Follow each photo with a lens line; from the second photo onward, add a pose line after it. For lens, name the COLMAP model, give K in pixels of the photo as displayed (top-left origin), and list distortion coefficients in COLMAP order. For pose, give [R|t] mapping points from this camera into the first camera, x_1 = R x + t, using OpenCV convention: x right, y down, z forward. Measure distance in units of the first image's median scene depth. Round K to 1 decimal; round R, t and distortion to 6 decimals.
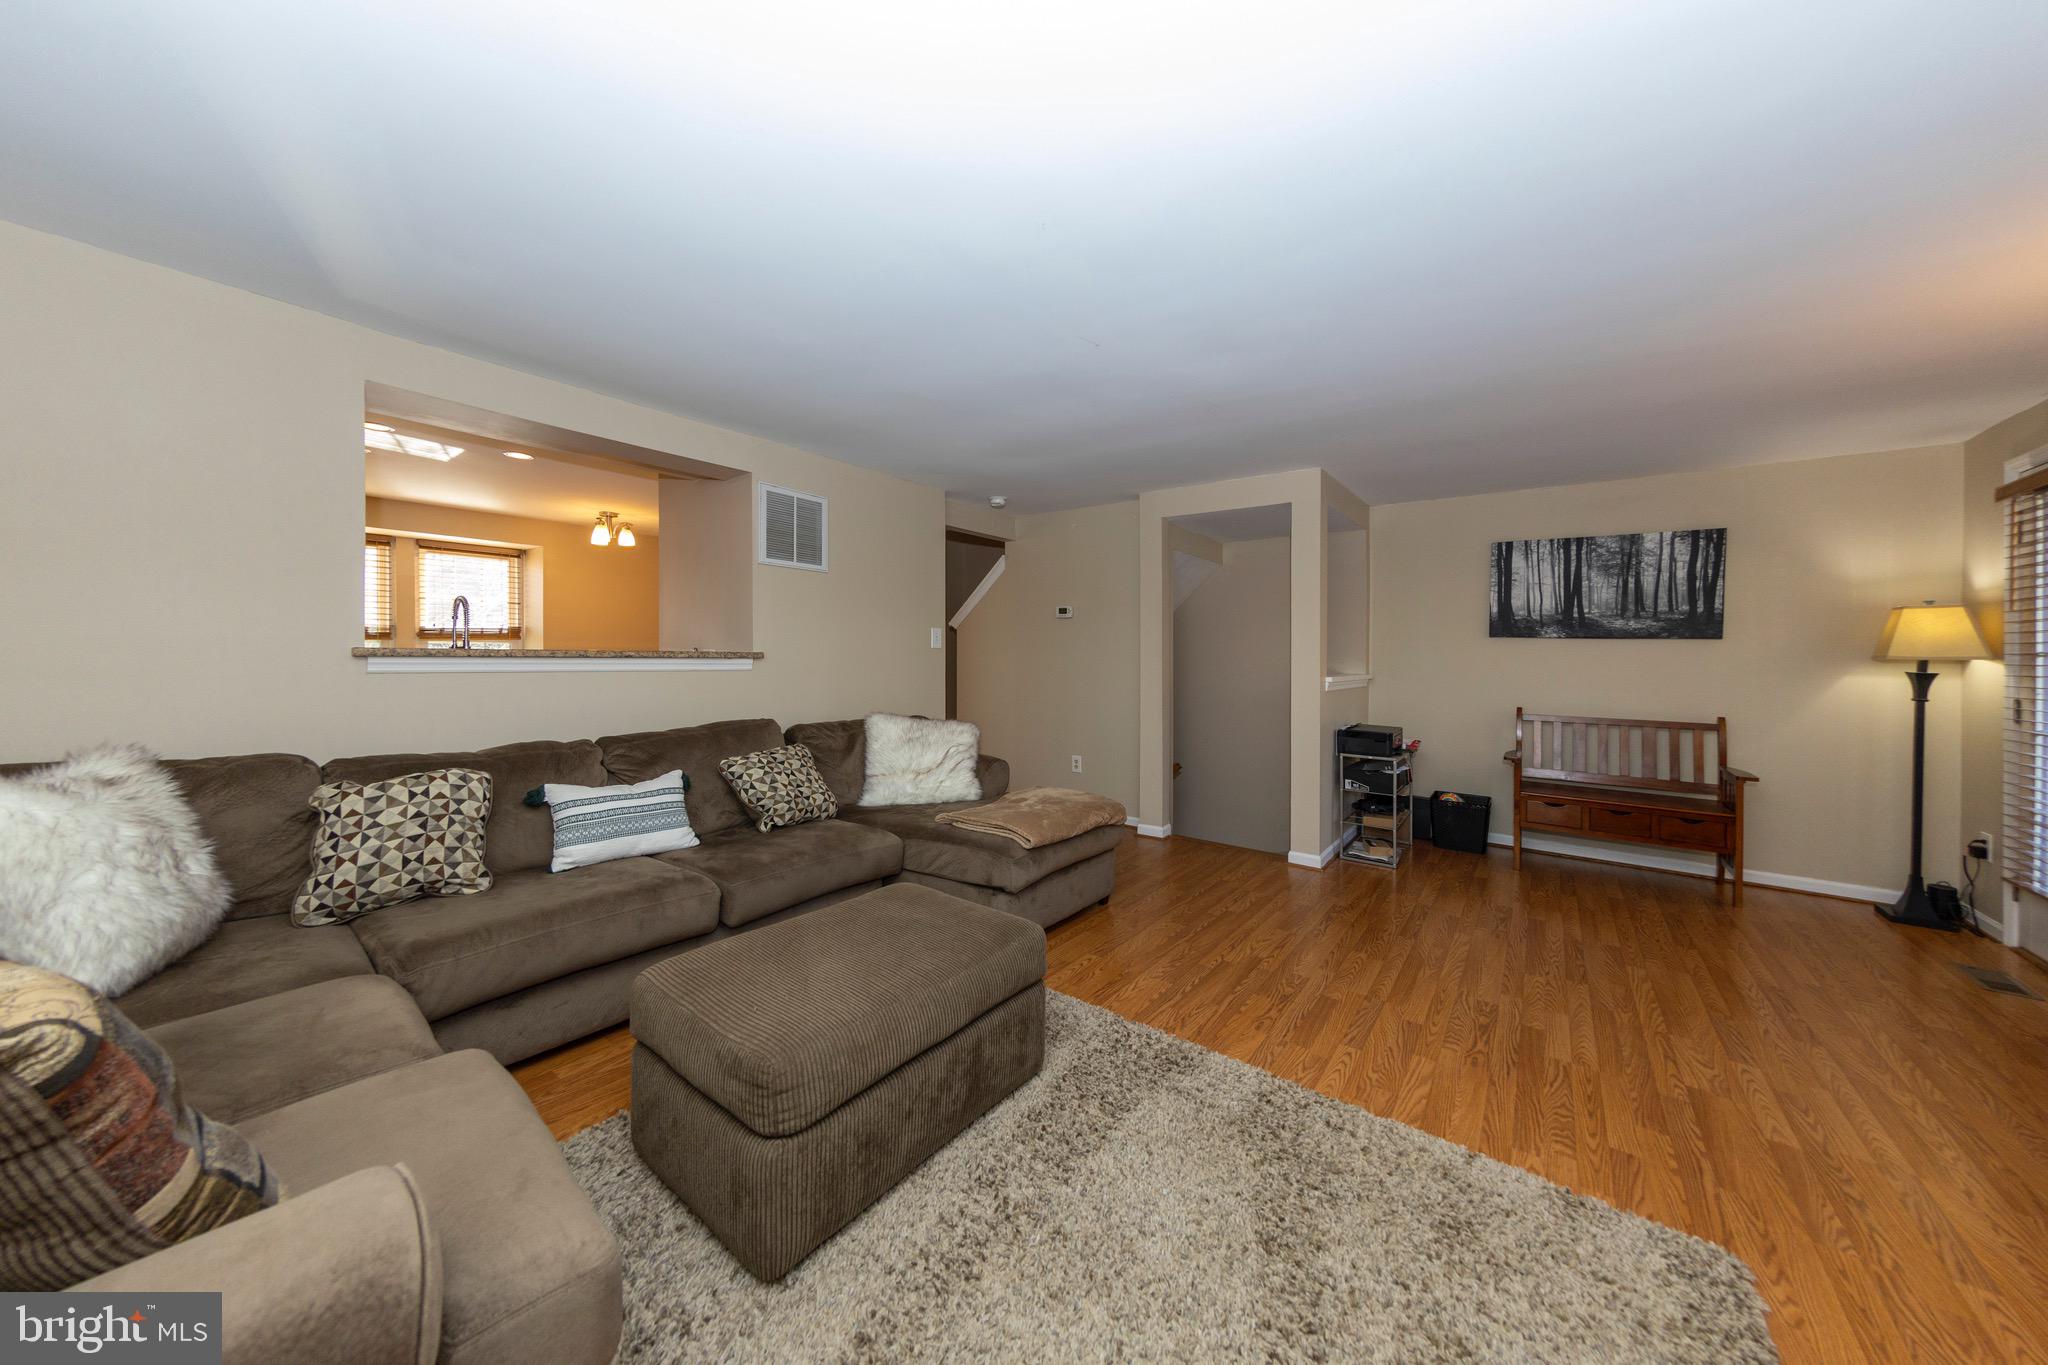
lens RADIAL K [[683.1, 0, 1031.9], [0, 683.1, 643.5], [0, 0, 1]] dist [-0.003254, -0.000208]
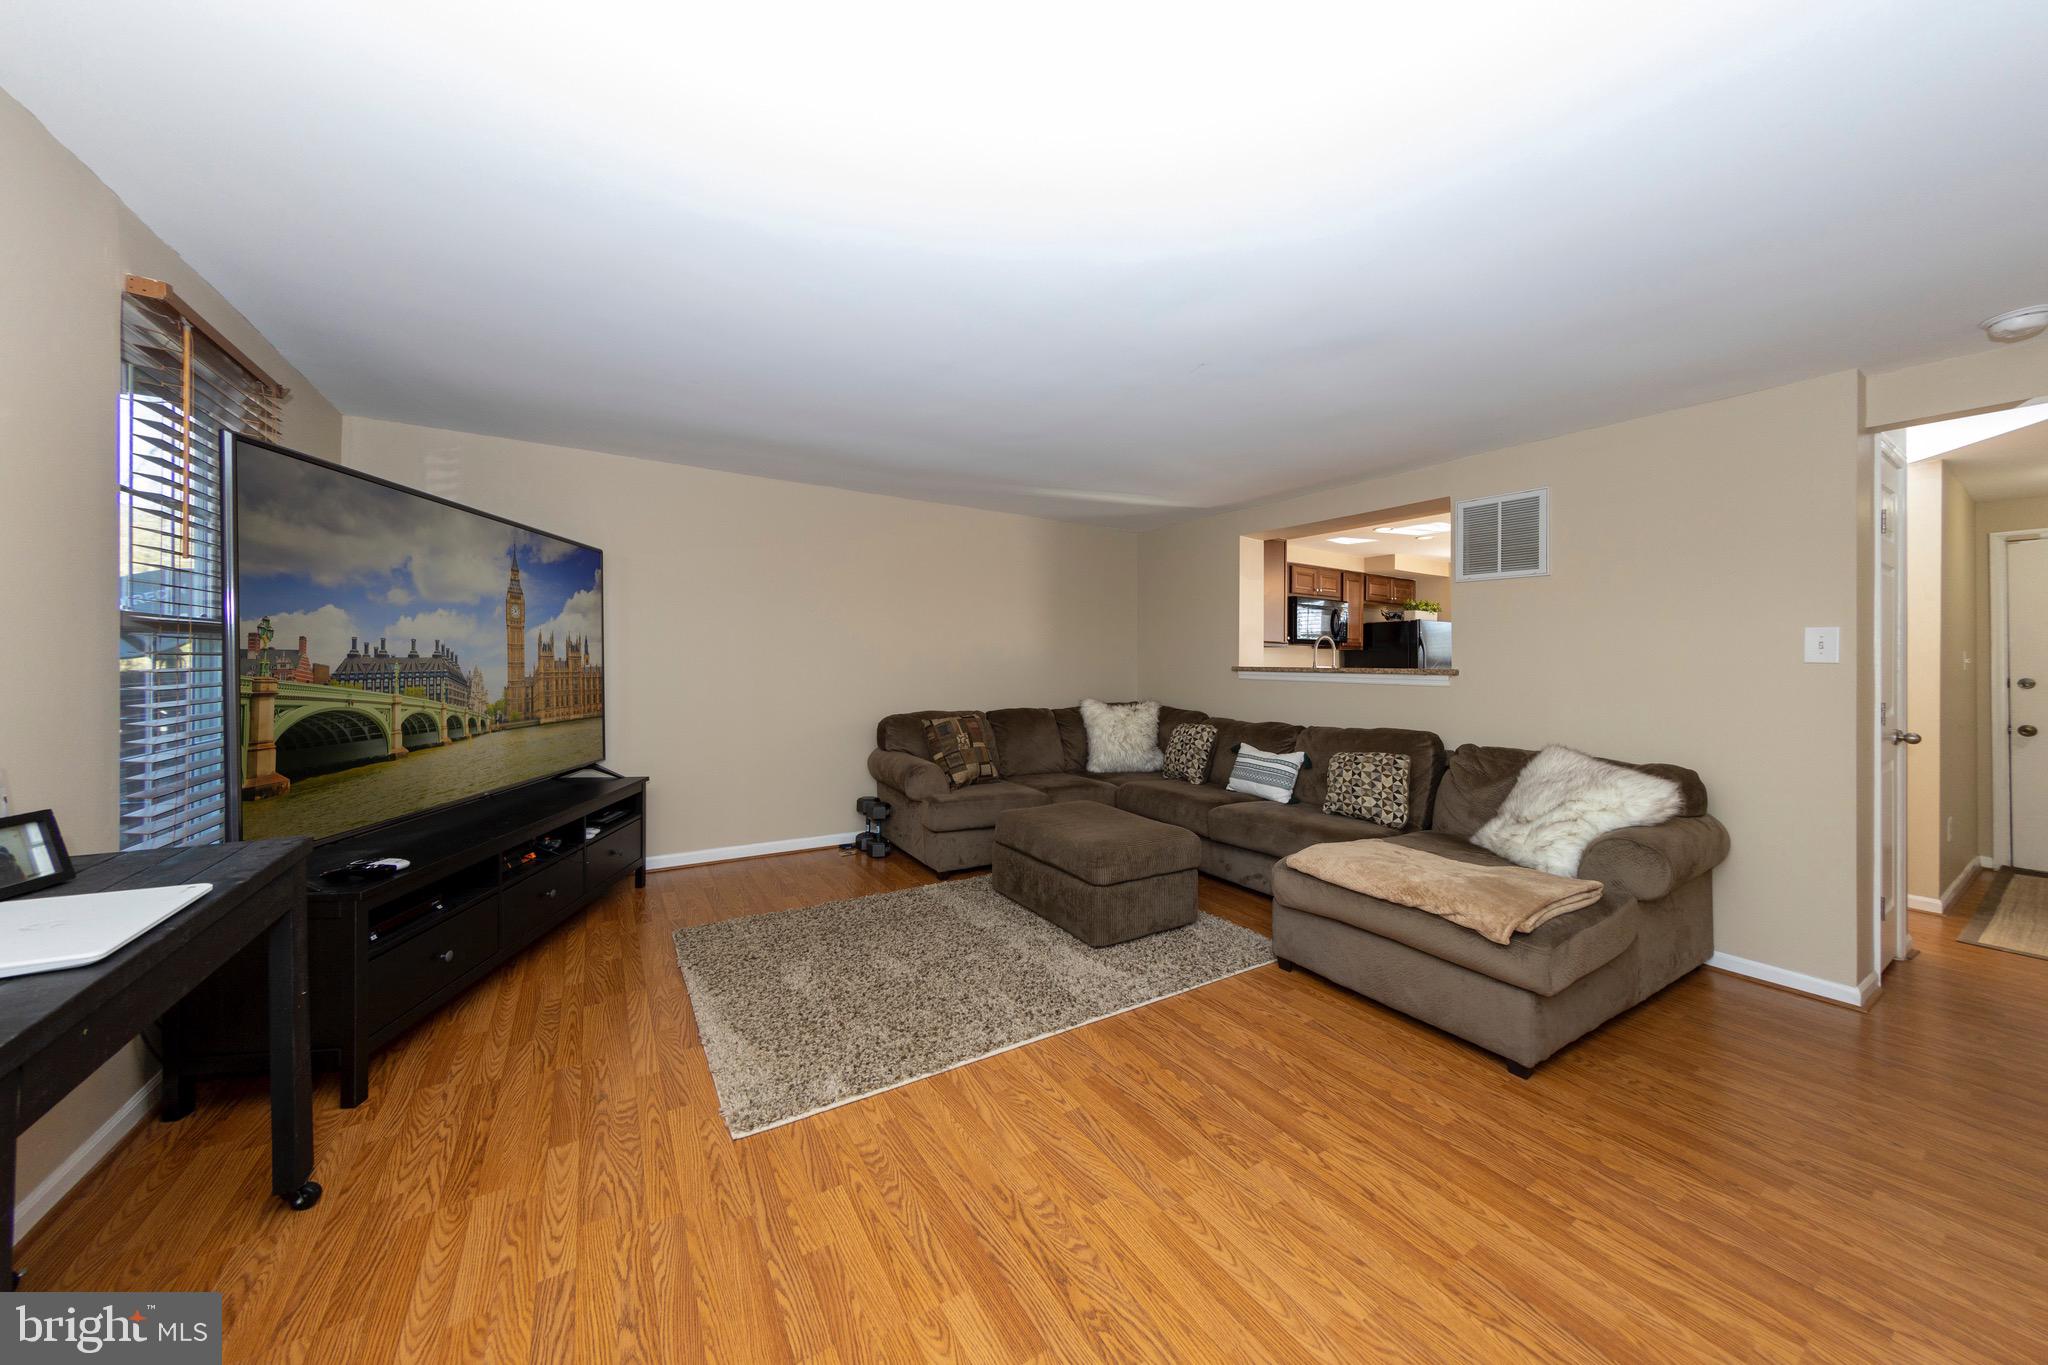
lens RADIAL K [[683.1, 0, 1012.6], [0, 683.1, 666.9], [0, 0, 1]] dist [-0.003254, -0.000208]
pose [[-0.372629, -0.007818, -0.927947, 1.101789], [0.005249, 0.999931, -0.010532, 0.023298], [0.927966, -0.008795, -0.372562, 1.052567]]
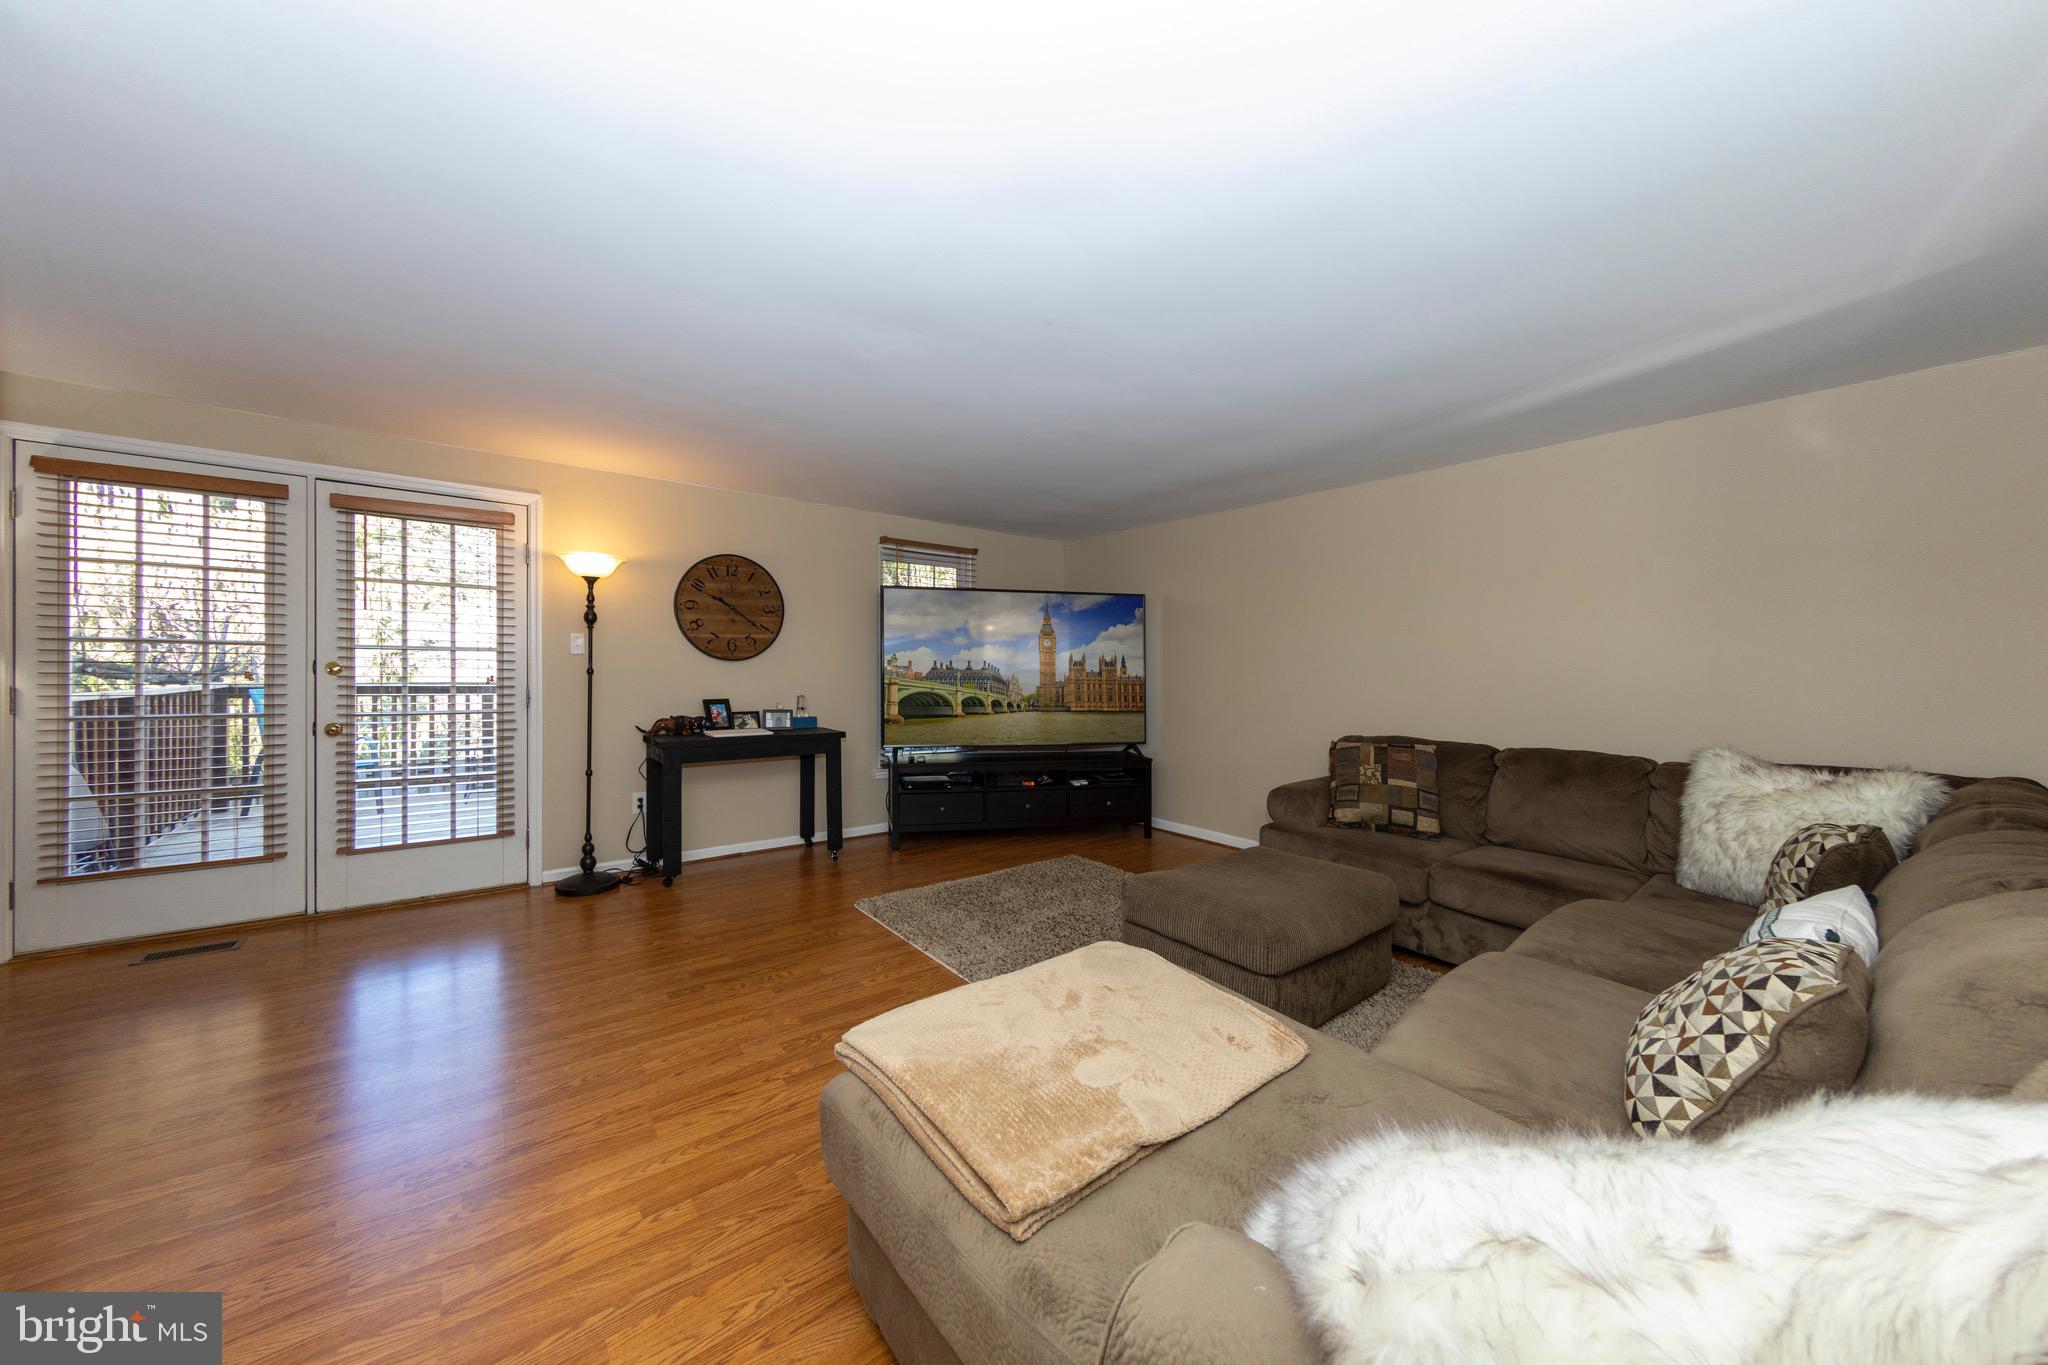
lens RADIAL K [[683.1, 0, 1024.9], [0, 683.1, 695.5], [0, 0, 1]] dist [-0.003254, -0.000208]
pose [[-0.965365, -0.029896, 0.259183, -0.111349], [-0.025258, 0.999456, 0.021207, 0.024834], [-0.259676, 0.013926, -0.965595, 1.772338]]
